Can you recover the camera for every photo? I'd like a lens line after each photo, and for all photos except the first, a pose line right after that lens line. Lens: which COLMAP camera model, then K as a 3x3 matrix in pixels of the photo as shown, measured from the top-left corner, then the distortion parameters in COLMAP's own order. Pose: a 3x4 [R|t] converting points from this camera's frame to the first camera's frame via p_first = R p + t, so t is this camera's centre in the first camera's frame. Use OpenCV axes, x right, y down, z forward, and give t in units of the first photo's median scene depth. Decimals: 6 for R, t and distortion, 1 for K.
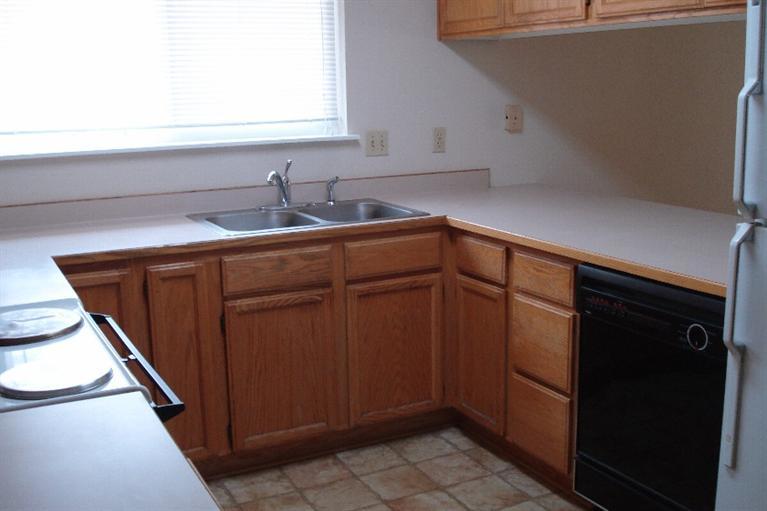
lens RADIAL K [[852.8, 0, 383.5], [0, 852.8, 255.5], [0, 0, 1]] dist [-0.106468, -0.027245]
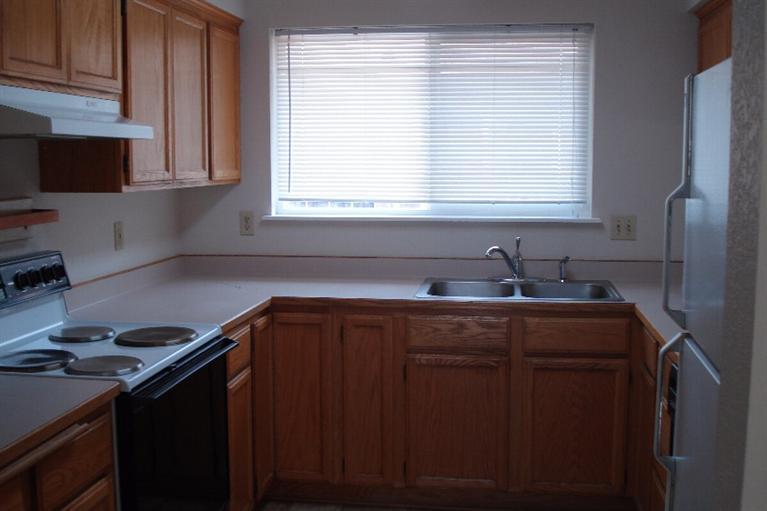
lens RADIAL K [[852.8, 0, 383.5], [0, 852.8, 255.5], [0, 0, 1]] dist [-0.106468, -0.027245]
pose [[0.805188, 0.080472, -0.587534, 0.432093], [-0.128142, 0.990953, -0.039886, -0.025940], [0.579009, 0.107404, 0.808216, 0.021570]]
